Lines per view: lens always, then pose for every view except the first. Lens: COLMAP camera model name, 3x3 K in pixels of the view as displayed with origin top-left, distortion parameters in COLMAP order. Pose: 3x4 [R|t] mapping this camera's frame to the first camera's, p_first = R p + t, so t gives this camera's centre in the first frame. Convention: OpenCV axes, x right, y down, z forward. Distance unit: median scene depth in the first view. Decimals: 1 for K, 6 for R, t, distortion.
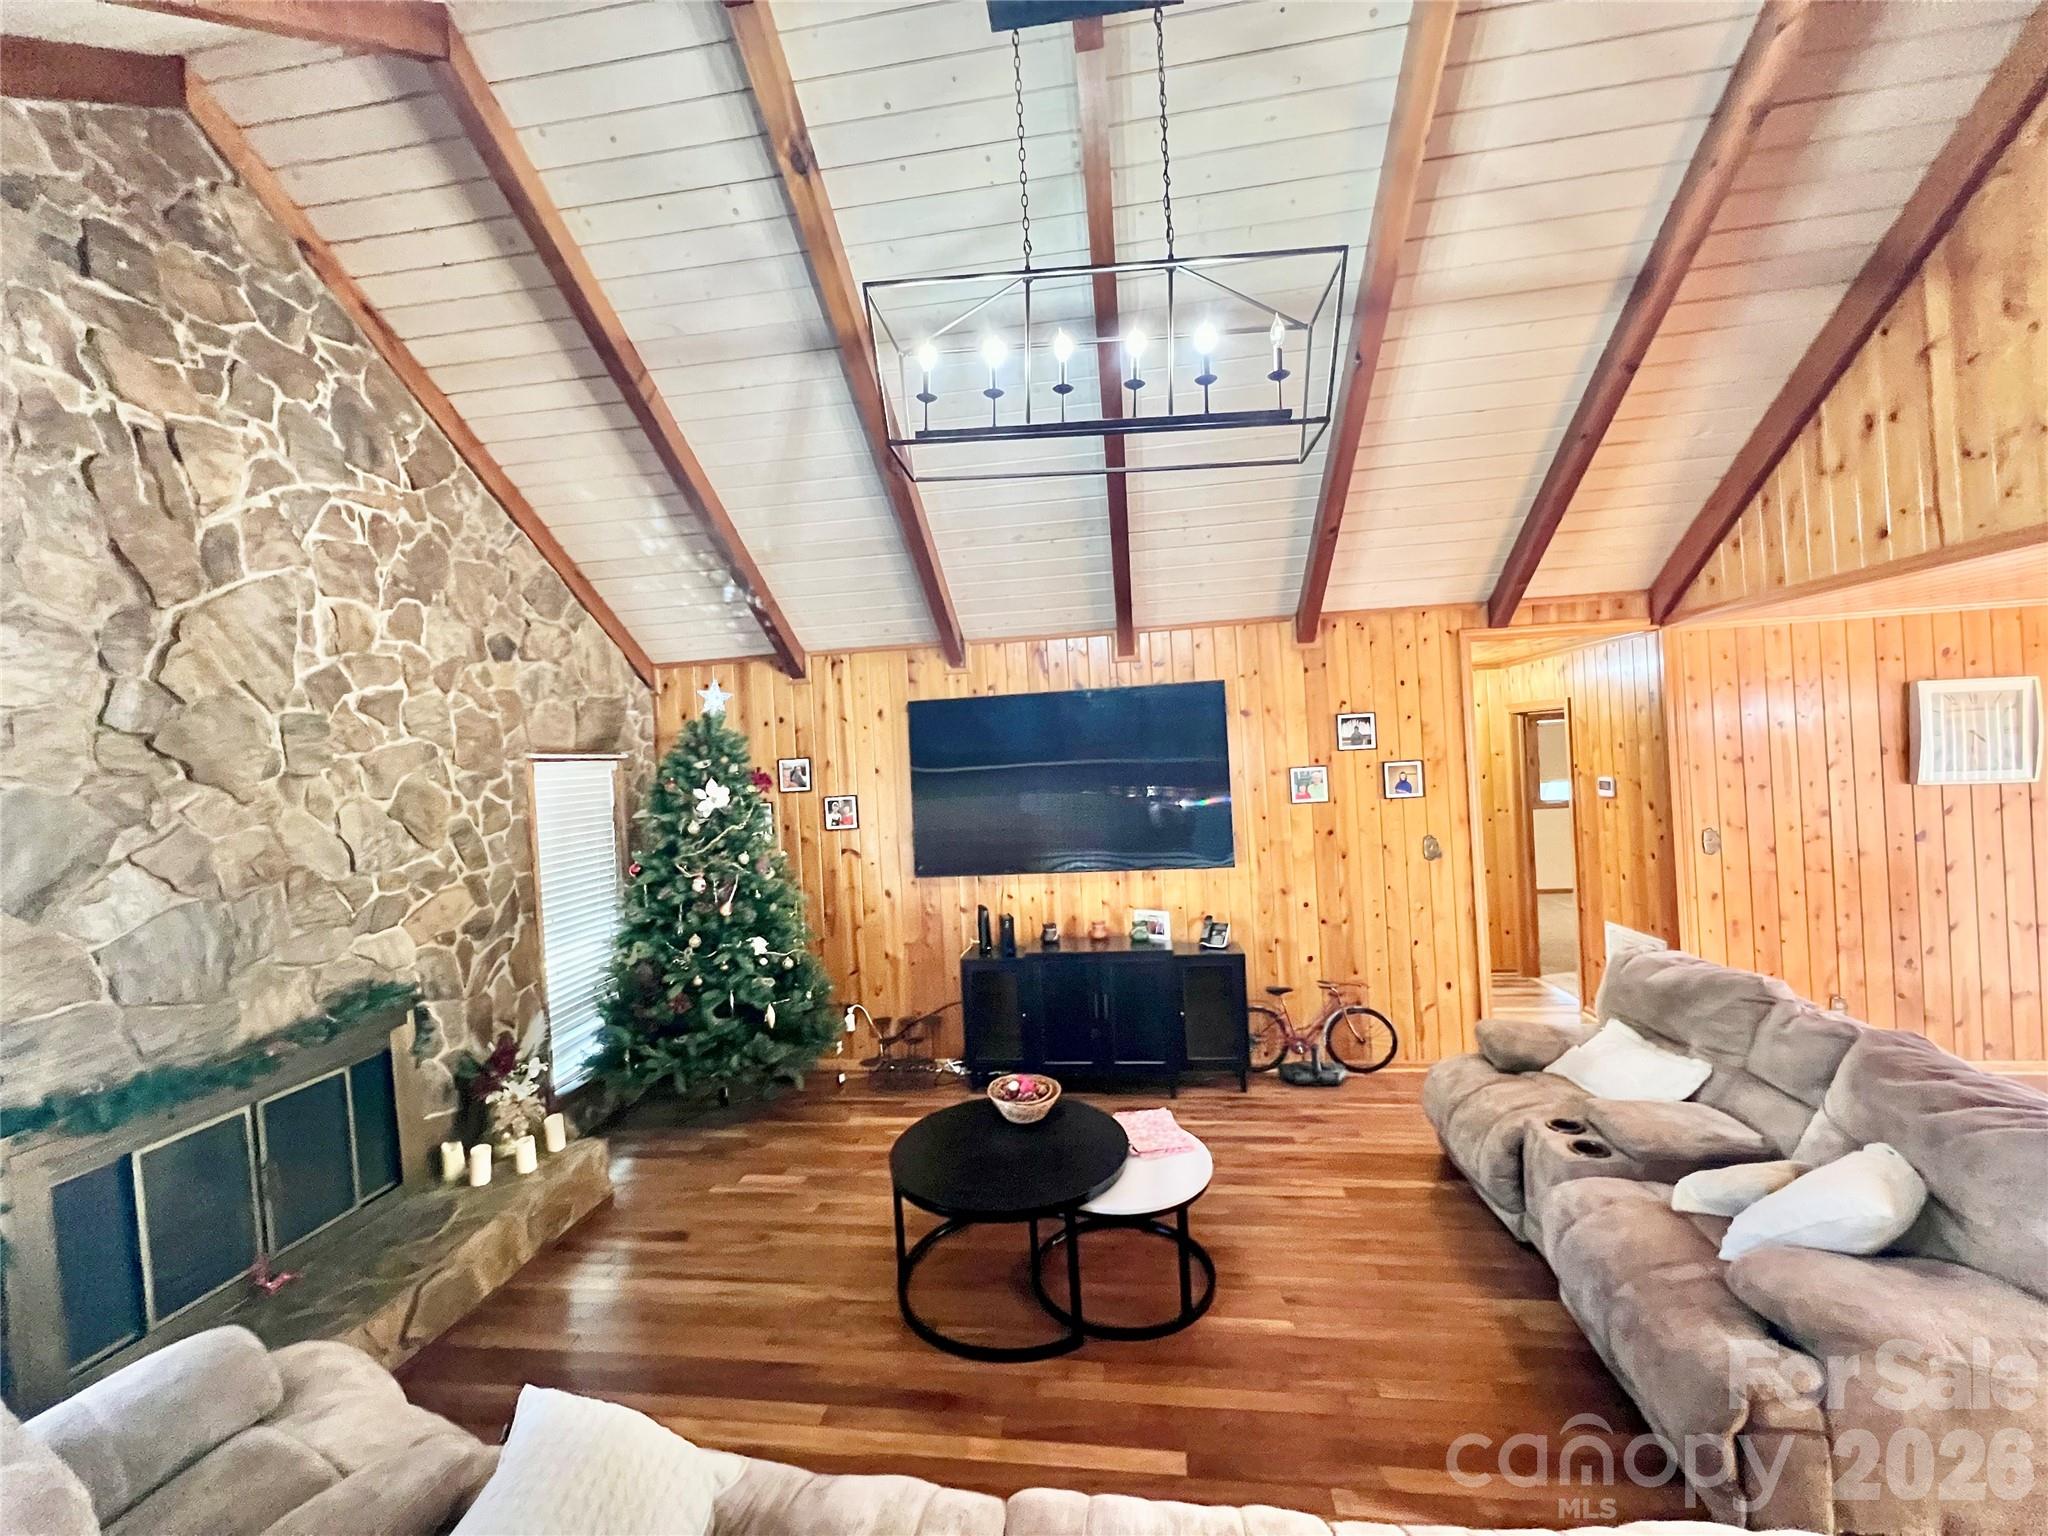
lens RADIAL K [[816.7, 0, 1022.1], [0, 816.7, 768.2], [0, 0, 1]] dist [-0.001332, -0.000045]
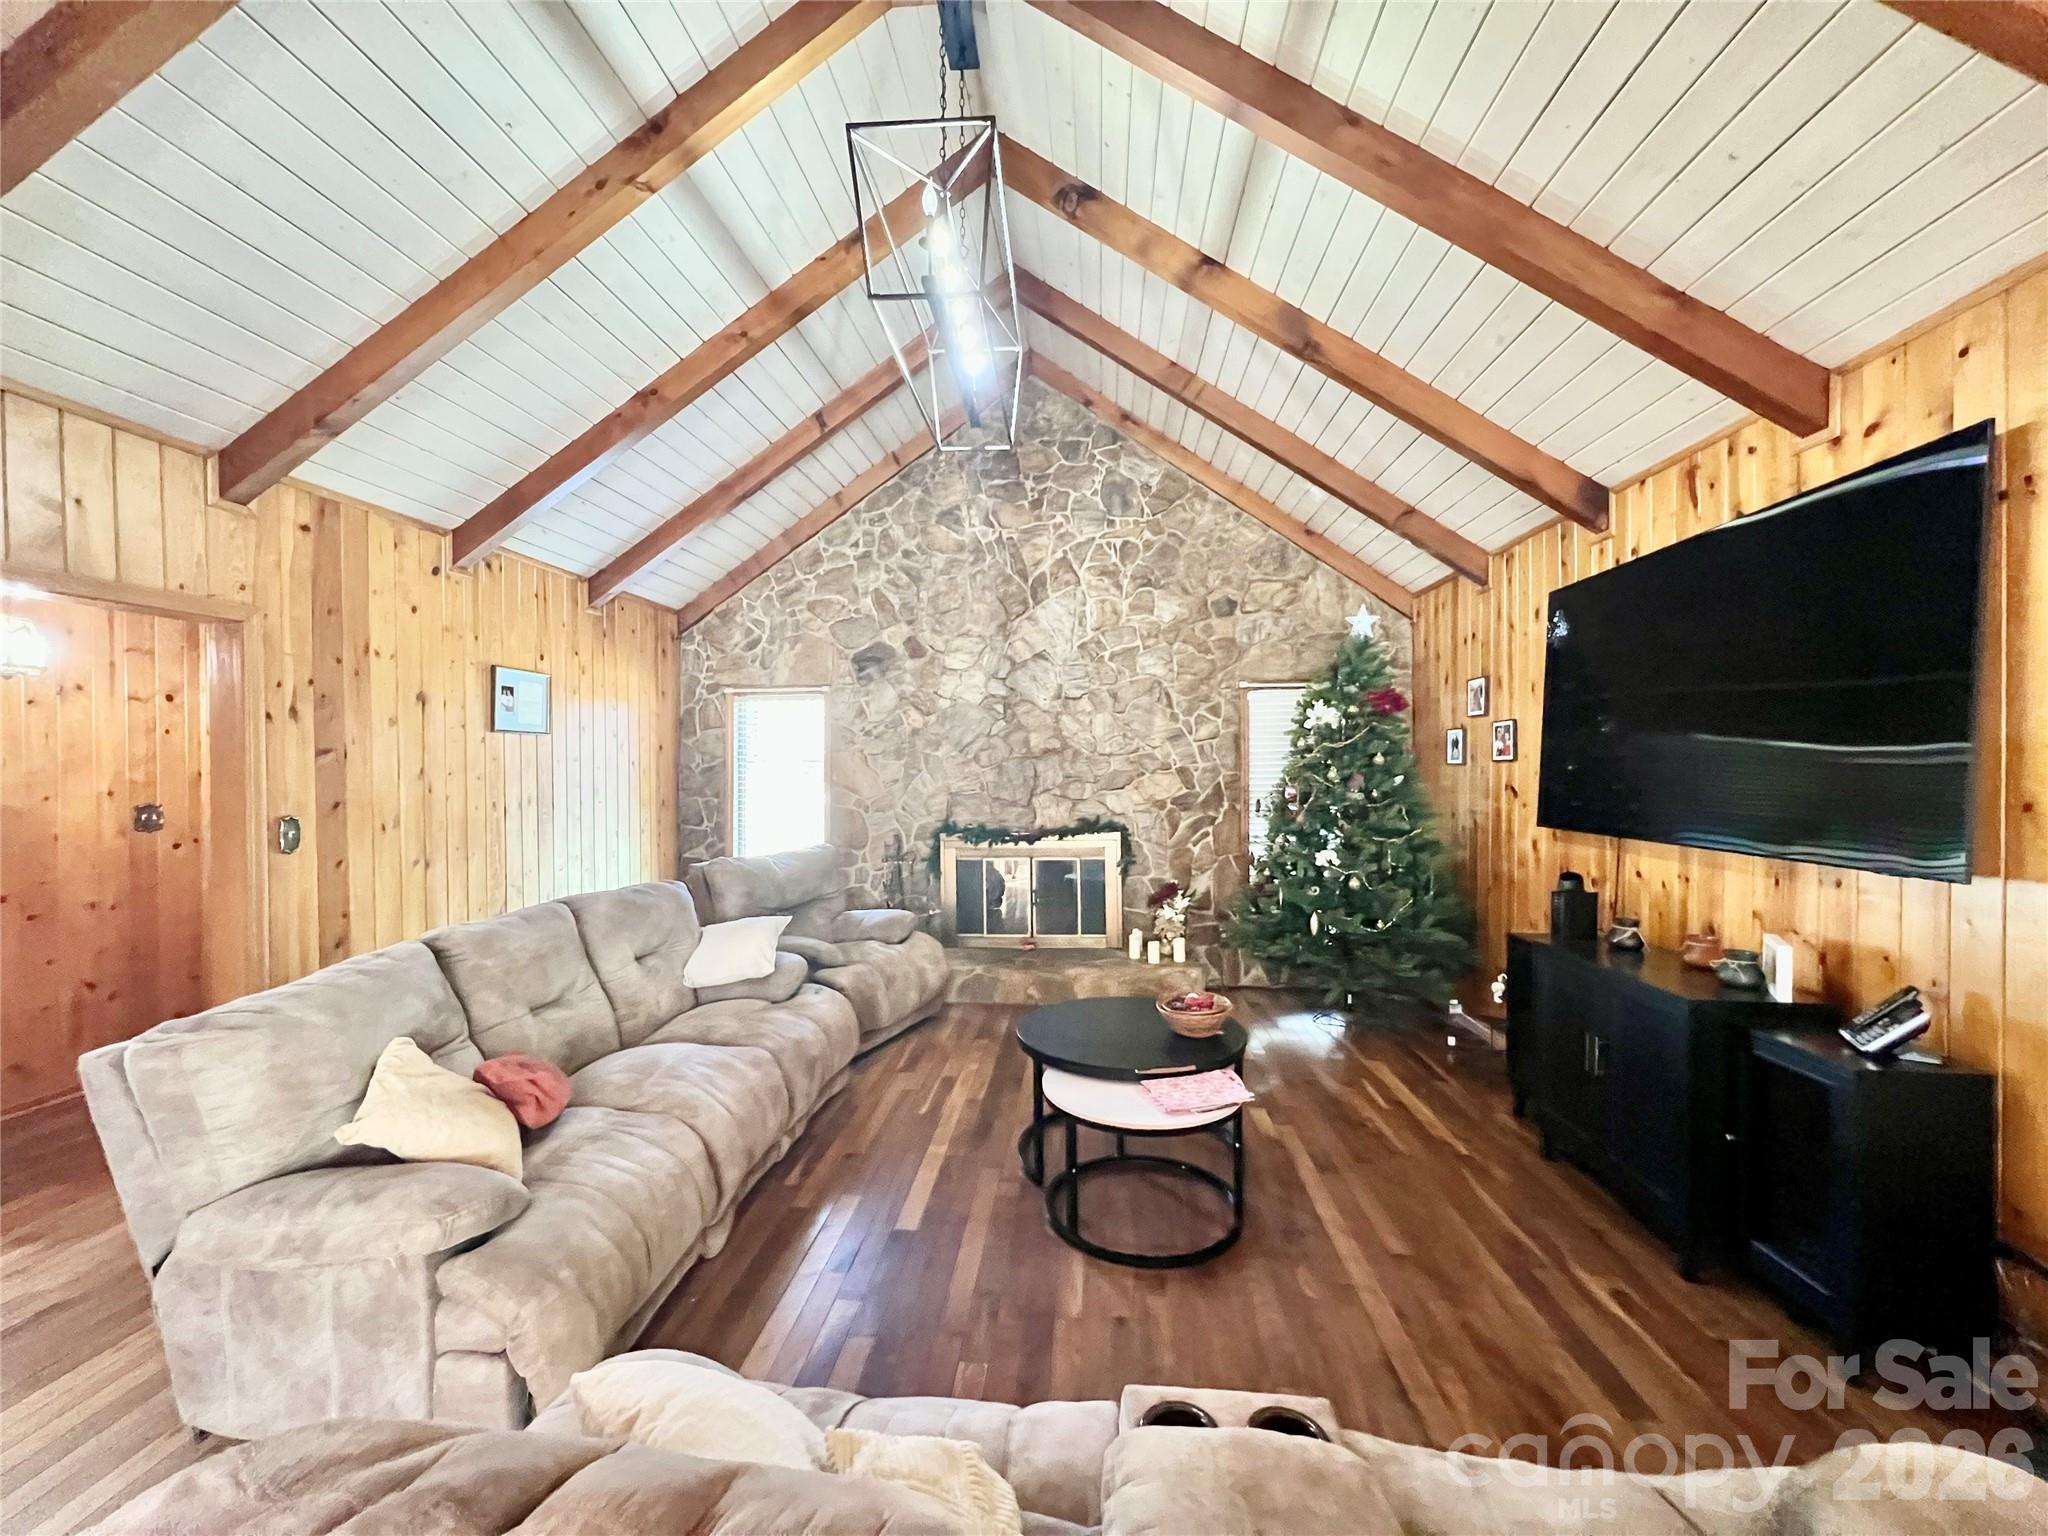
lens RADIAL K [[816.7, 0, 1017.0], [0, 816.7, 772.9], [0, 0, 1]] dist [-0.001332, -0.000045]
pose [[0.052570, 0.060230, -0.996799, 0.788453], [-0.005536, 0.998182, 0.060022, 0.054666], [0.998602, 0.002363, 0.052807, 0.625035]]
